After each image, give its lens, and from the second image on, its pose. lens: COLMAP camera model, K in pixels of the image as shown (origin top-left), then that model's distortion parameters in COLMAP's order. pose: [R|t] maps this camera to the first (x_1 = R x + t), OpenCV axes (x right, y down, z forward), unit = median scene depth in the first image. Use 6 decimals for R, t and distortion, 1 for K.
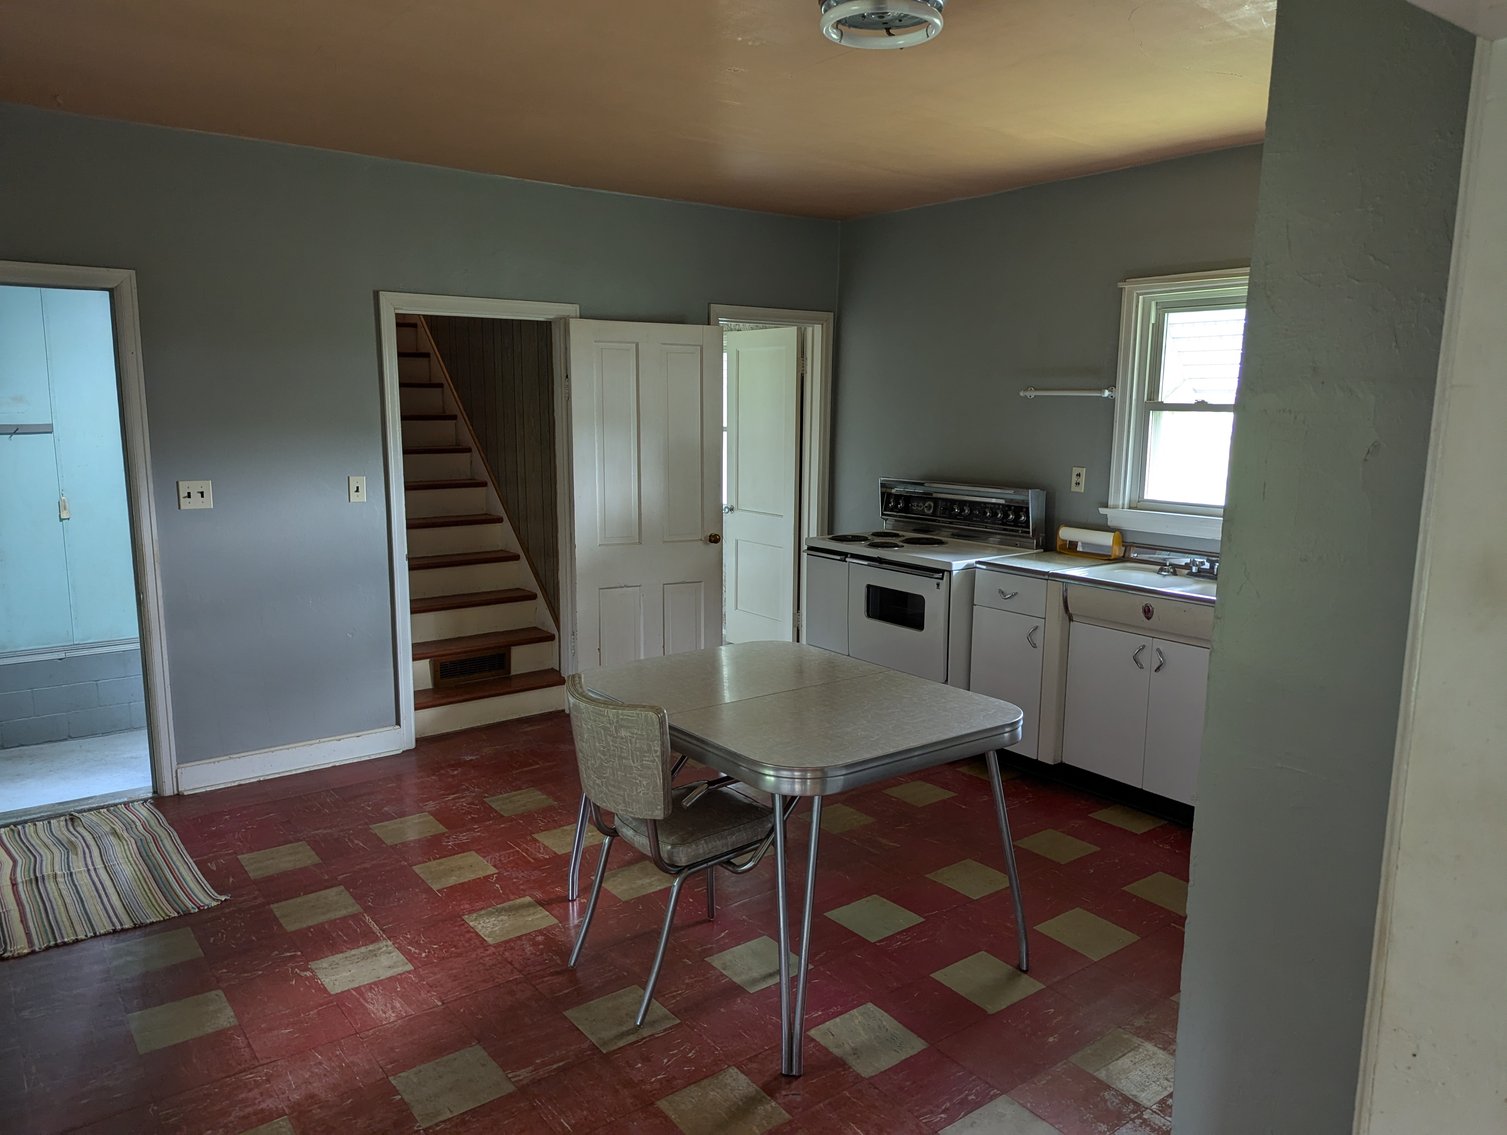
lens RADIAL K [[1099.0, 0, 753.5], [0, 1099.0, 567.5], [0, 0, 1]] dist [0.003898, 0.000640]
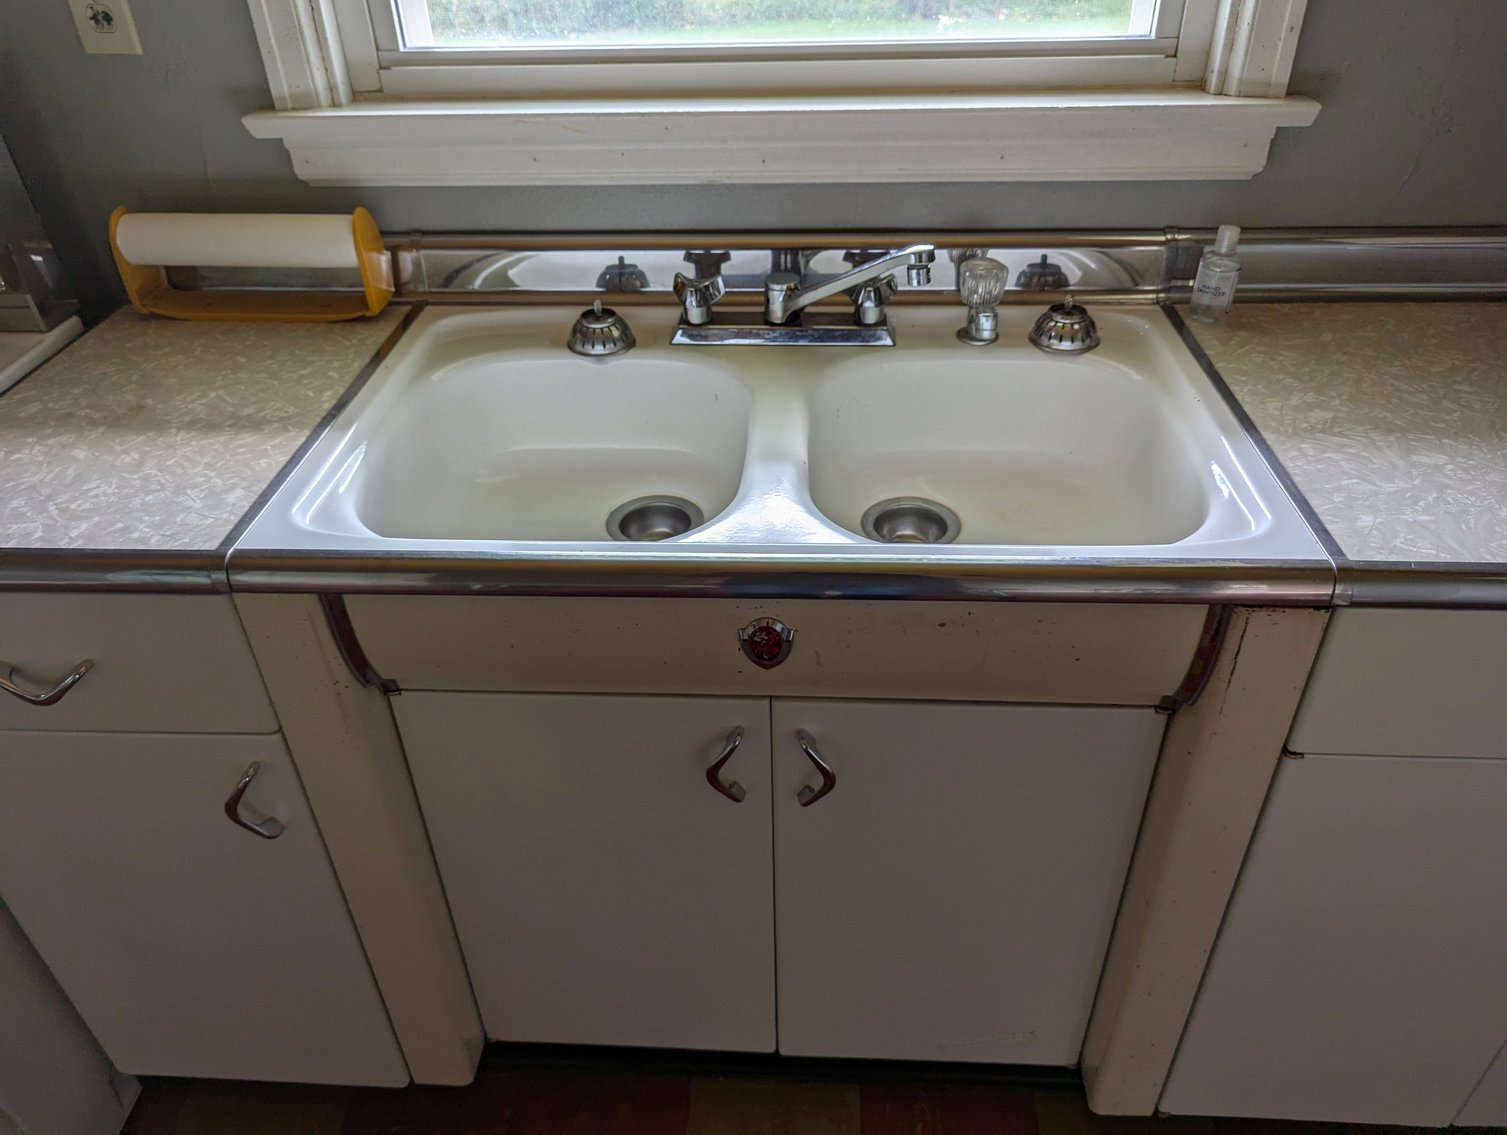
lens RADIAL K [[1049.9, 0, 752.4], [0, 1049.9, 563.4], [0, 0, 1]] dist [0.037050, -0.040758]
pose [[0.647596, -0.461181, 0.606573, 0.197484], [0.136680, 0.853440, 0.502951, -0.073942], [-0.749625, -0.242803, 0.615719, 0.746054]]
